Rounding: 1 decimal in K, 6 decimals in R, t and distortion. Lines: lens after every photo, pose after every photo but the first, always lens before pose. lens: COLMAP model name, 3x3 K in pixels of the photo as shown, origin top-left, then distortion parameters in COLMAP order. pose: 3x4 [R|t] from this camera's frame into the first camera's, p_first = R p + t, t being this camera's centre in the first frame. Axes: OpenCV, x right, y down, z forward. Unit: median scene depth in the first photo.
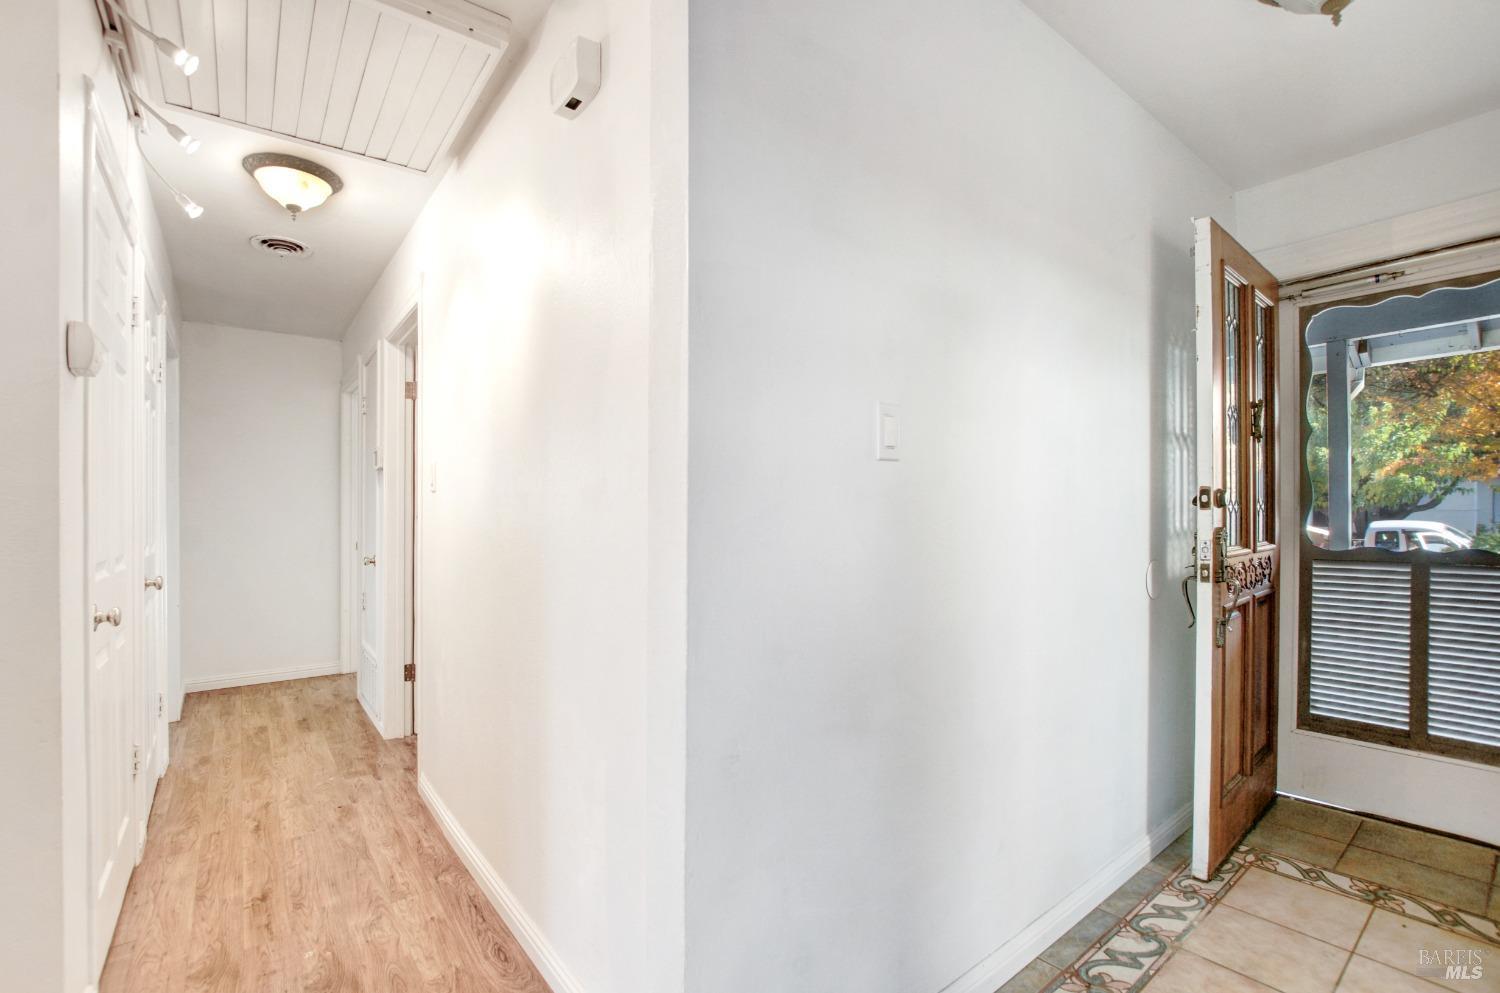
lens RADIAL K [[664.1, 0, 757.6], [0, 664.1, 507.4], [0, 0, 1]] dist [-0.025121, 0.000109]
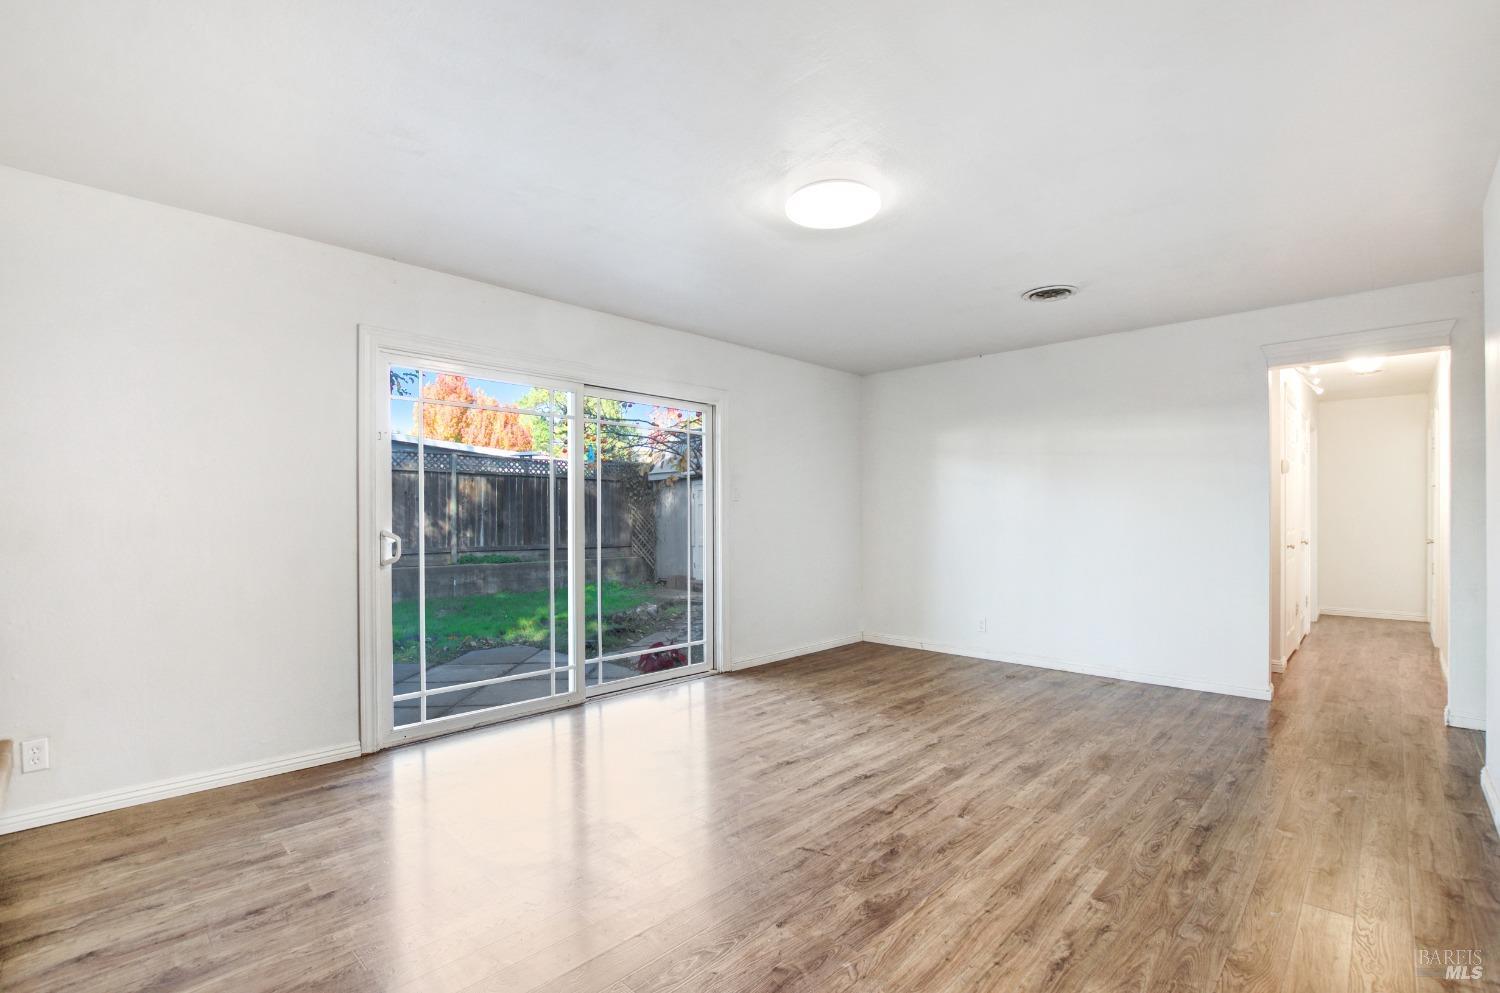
lens RADIAL K [[678.4, 0, 739.6], [0, 678.4, 518.2], [0, 0, 1]] dist [-0.011319, 0.000082]
pose [[0.128736, 0.007468, -0.991651, 1.143206], [0.006284, 0.999945, 0.008346, -0.004026], [0.991659, -0.007306, 0.128682, -1.255820]]
